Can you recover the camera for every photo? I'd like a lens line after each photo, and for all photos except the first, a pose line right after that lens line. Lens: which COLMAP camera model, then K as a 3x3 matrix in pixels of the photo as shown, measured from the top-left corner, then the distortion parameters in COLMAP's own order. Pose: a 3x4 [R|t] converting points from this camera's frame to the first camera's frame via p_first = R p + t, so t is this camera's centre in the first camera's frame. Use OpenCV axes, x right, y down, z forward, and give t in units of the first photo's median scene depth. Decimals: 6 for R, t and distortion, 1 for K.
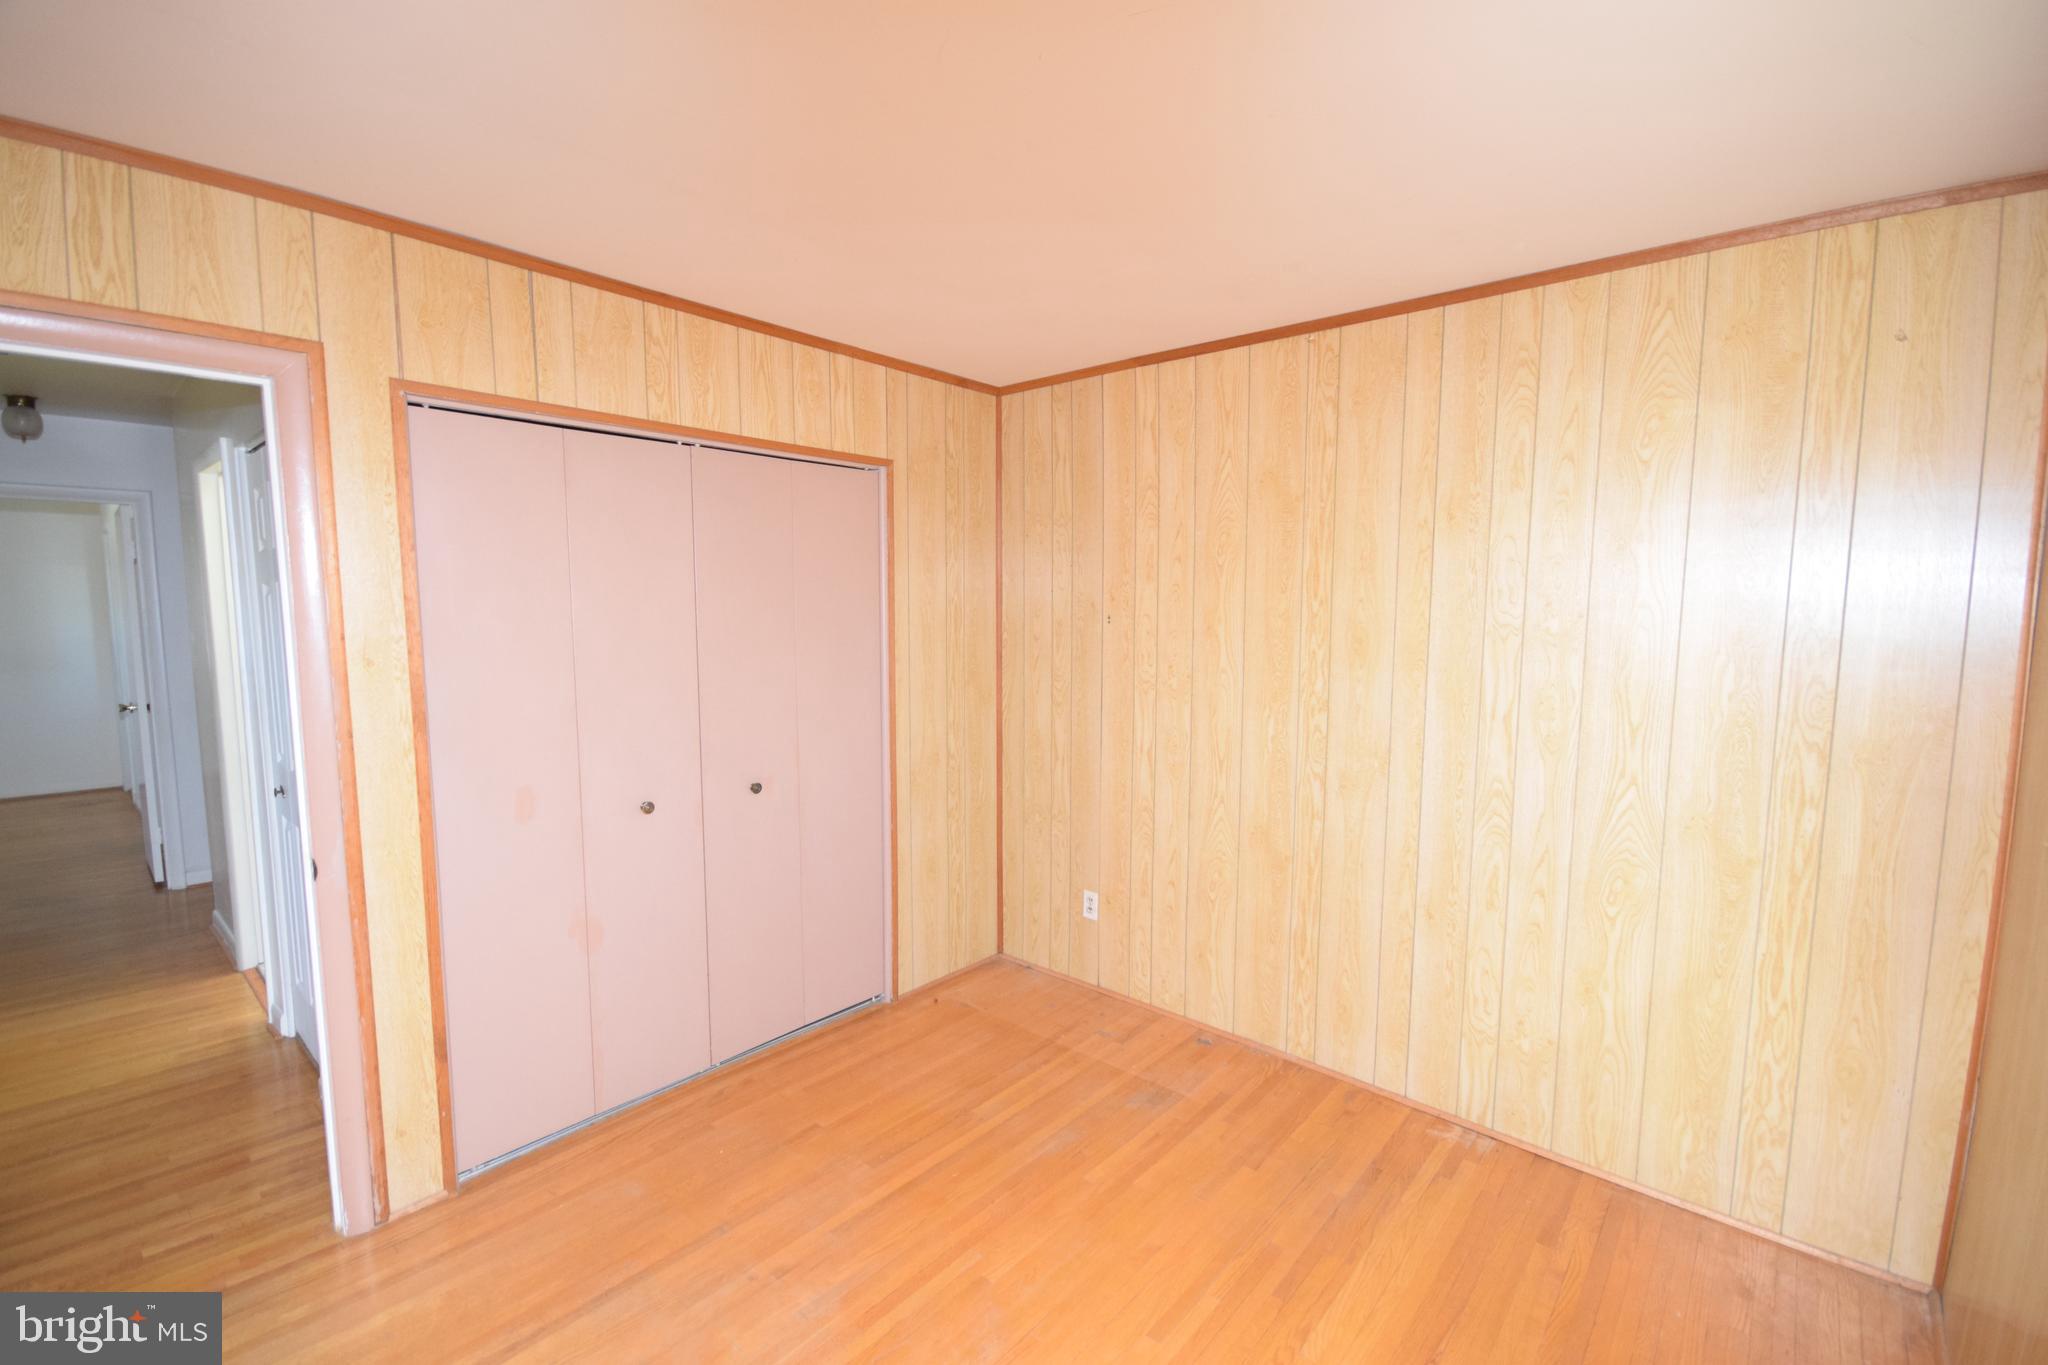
lens RADIAL K [[908.8, 0, 1018.3], [0, 908.8, 689.6], [0, 0, 1]] dist [0.002996, -0.005386]
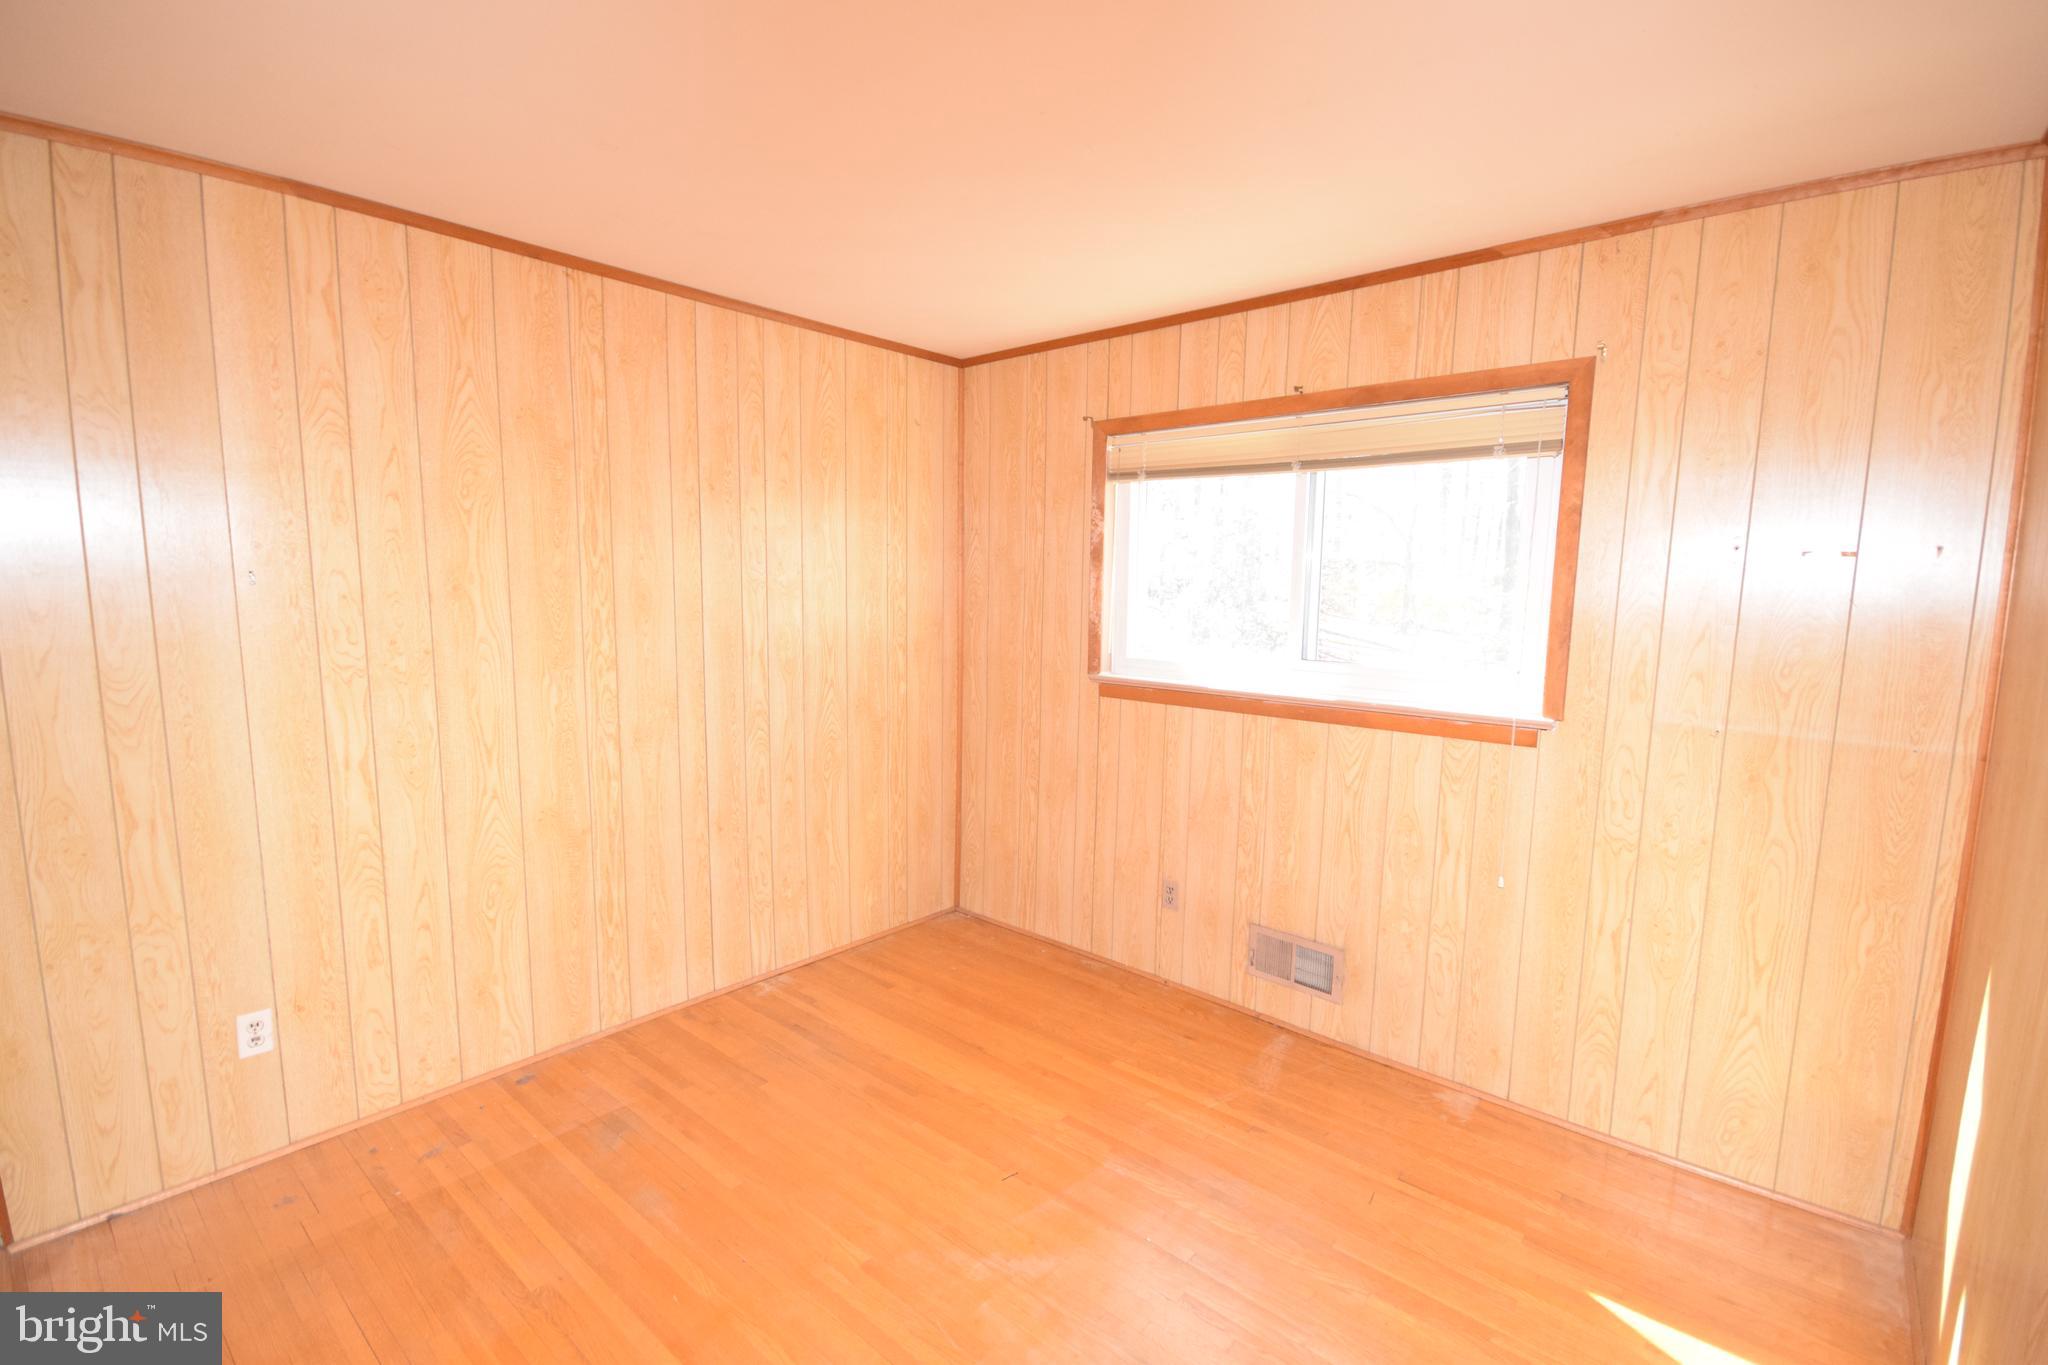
lens RADIAL K [[908.8, 0, 1032.5], [0, 908.8, 688.5], [0, 0, 1]] dist [0.002996, -0.005386]
pose [[-0.025930, -0.128185, 0.991411, -0.649705], [0.079780, 0.988316, 0.129871, -0.047362], [-0.996475, 0.082463, -0.015400, 0.556496]]
